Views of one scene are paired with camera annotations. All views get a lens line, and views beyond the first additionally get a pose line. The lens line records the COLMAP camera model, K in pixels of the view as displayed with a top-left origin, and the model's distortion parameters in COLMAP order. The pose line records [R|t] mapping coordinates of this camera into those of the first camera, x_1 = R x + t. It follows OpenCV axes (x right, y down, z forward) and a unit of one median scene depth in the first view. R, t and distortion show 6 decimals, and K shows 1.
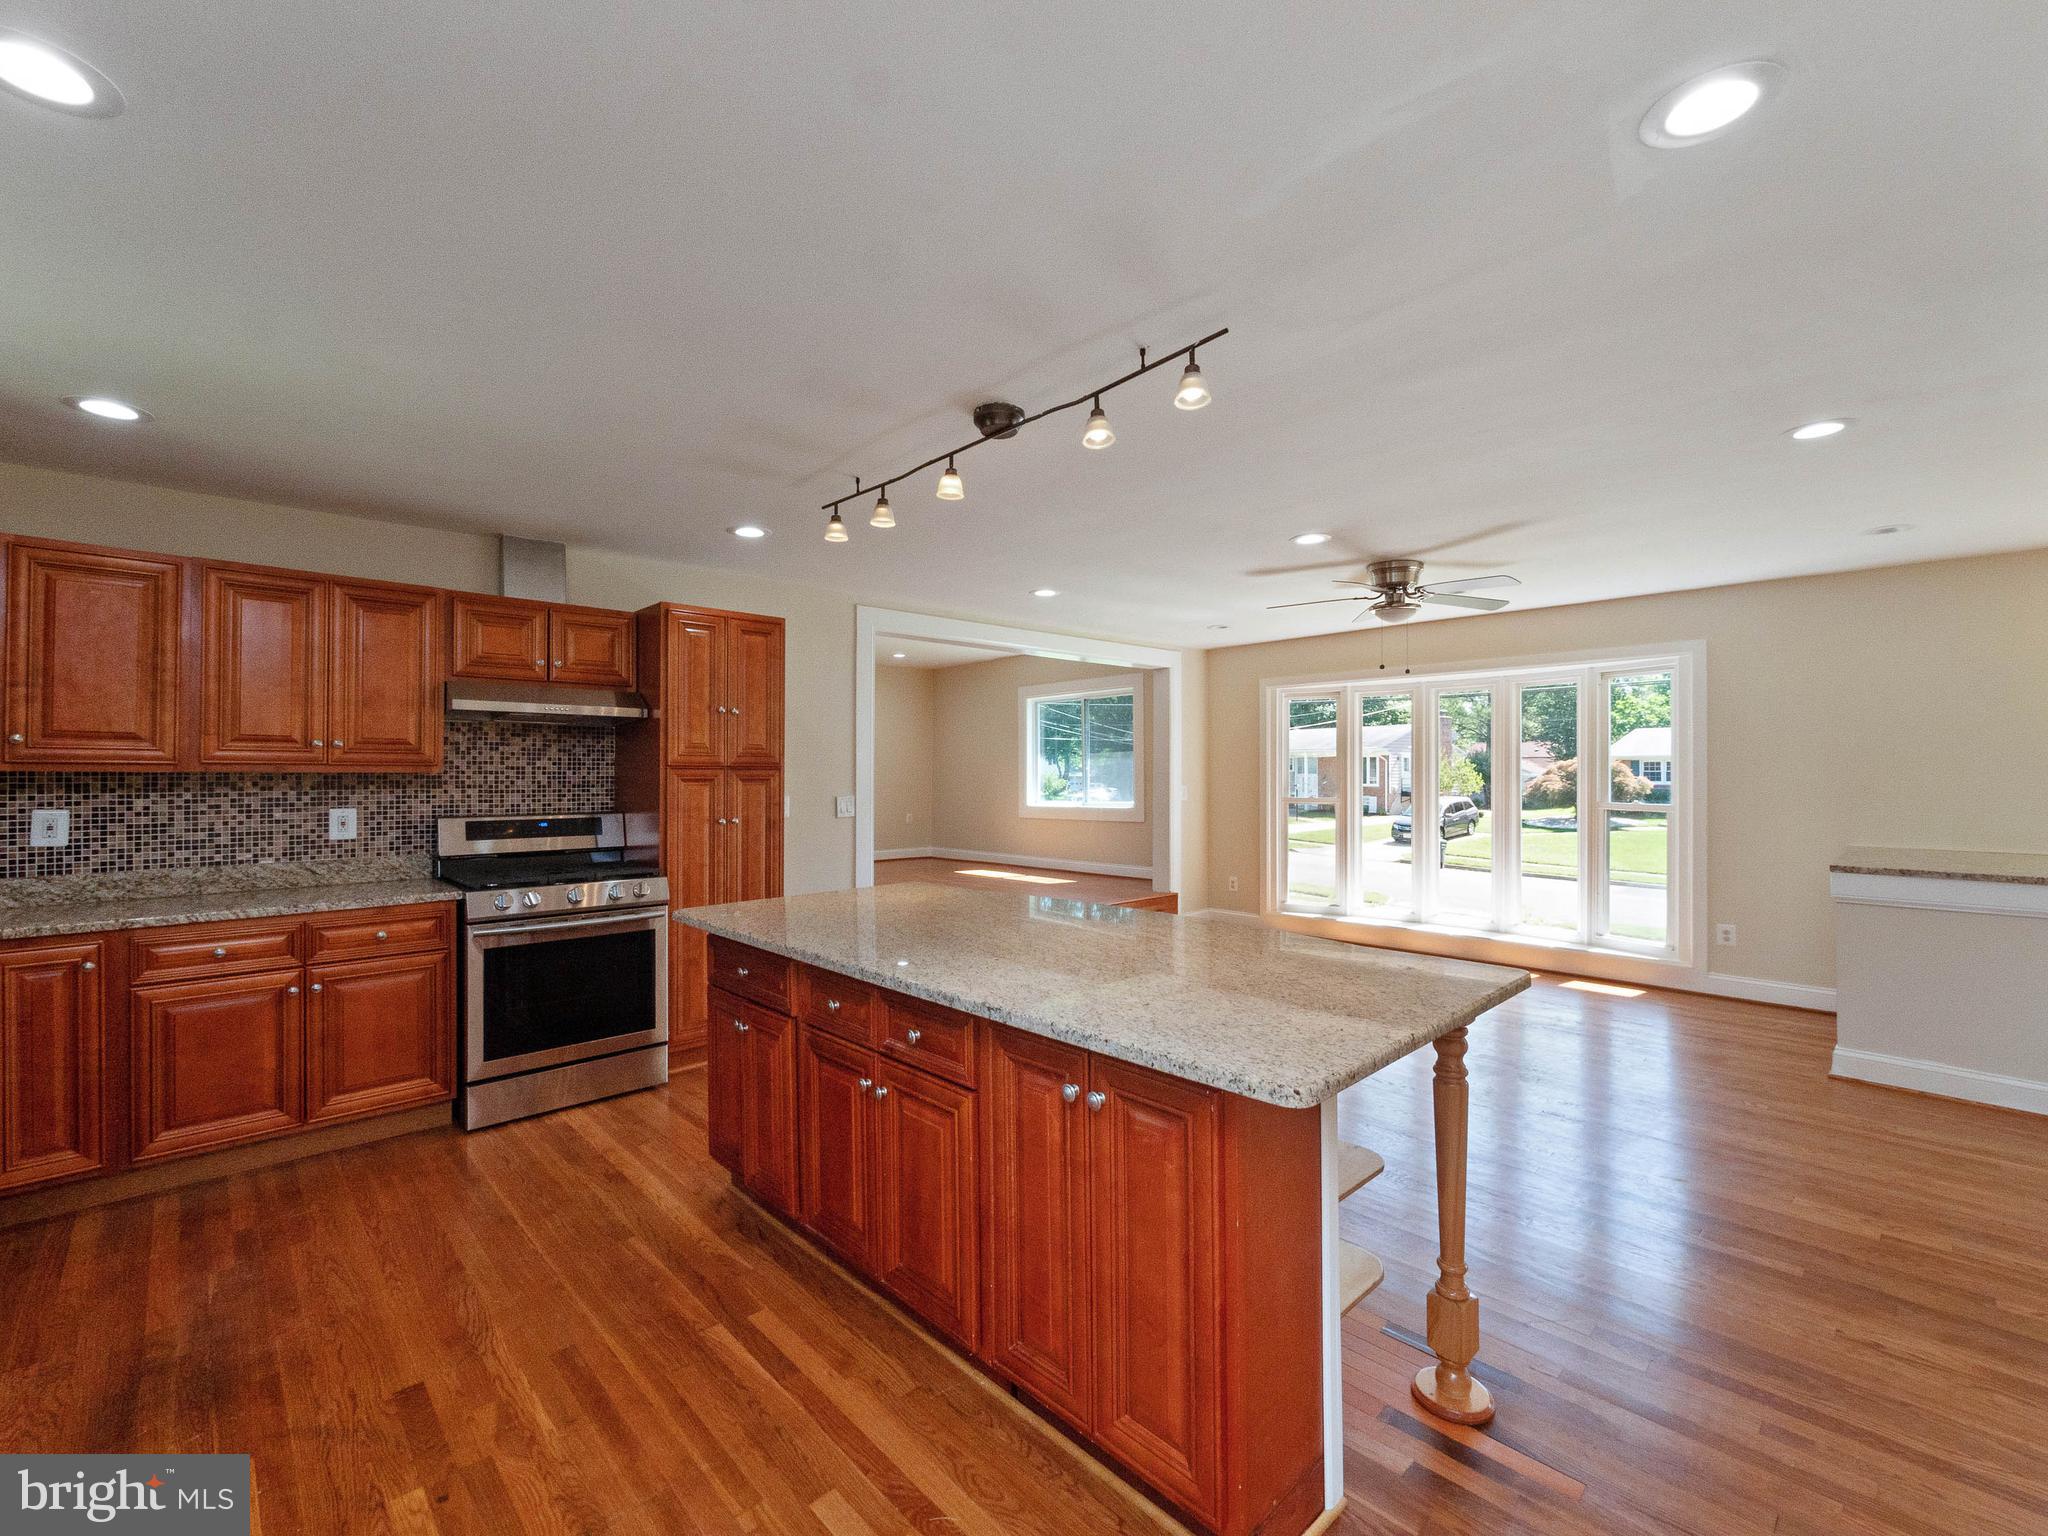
lens RADIAL K [[868.6, 0, 1020.8], [0, 868.6, 765.0], [0, 0, 1]] dist [-0.001058, 0.000048]
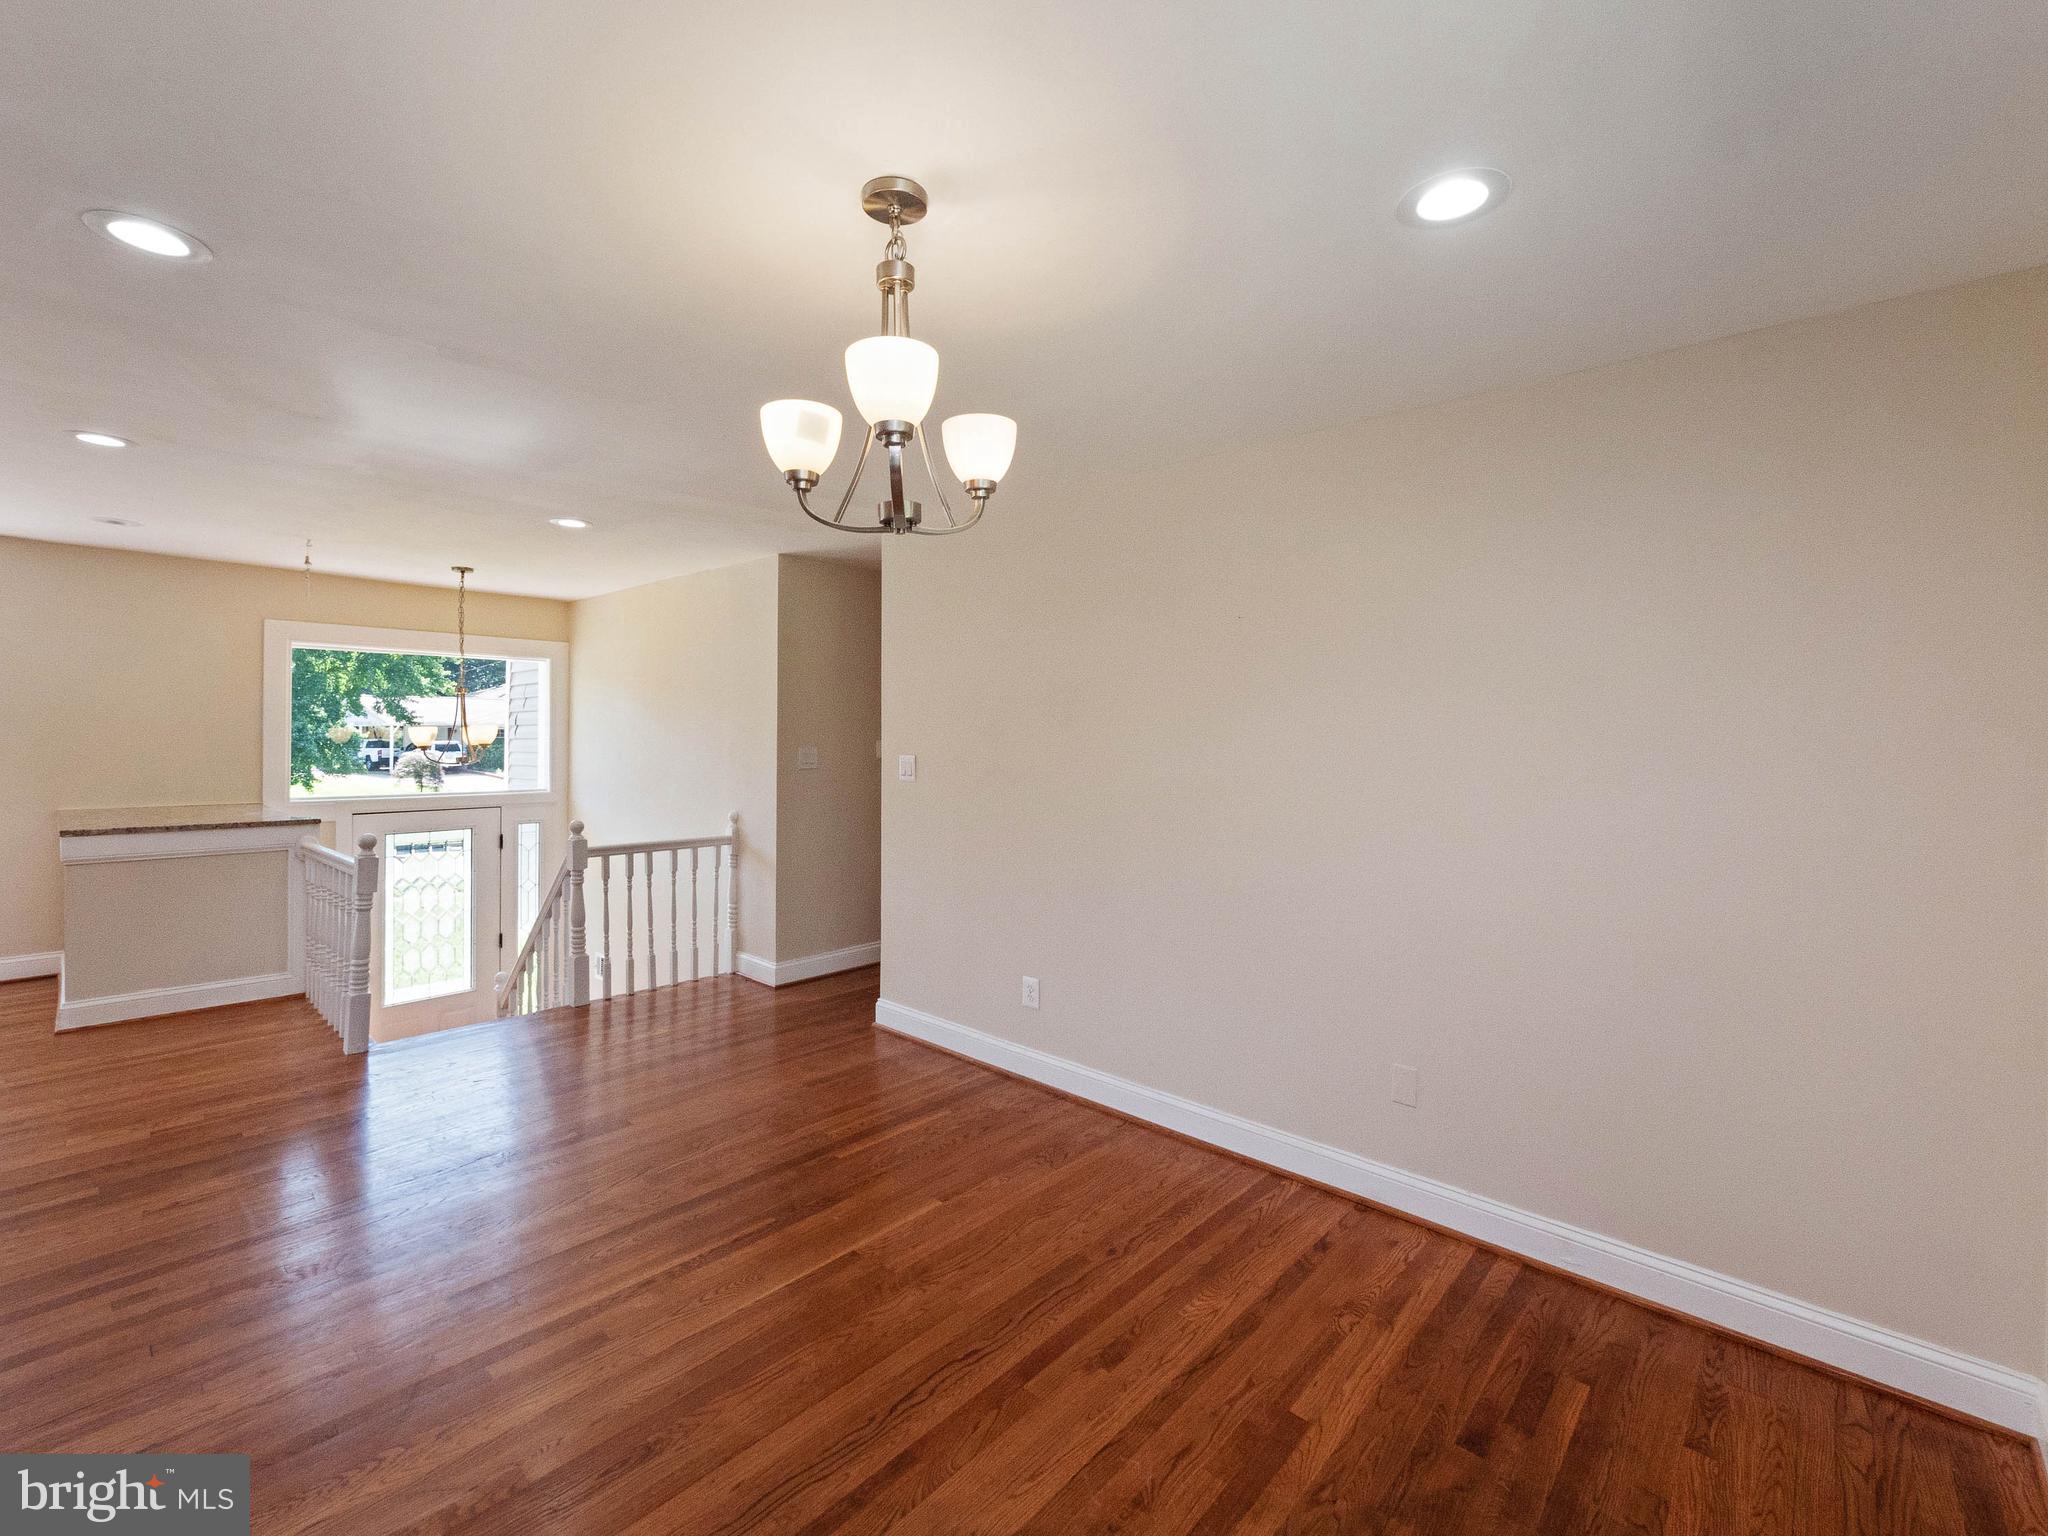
lens RADIAL K [[870.0, 0, 1030.8], [0, 870.0, 758.7], [0, 0, 1]] dist [-0.001913, -0.000110]
pose [[-0.093018, -0.022152, 0.995418, -0.285305], [-0.027607, 0.999425, 0.019662, -0.032143], [-0.995282, -0.025651, -0.093577, -0.083295]]
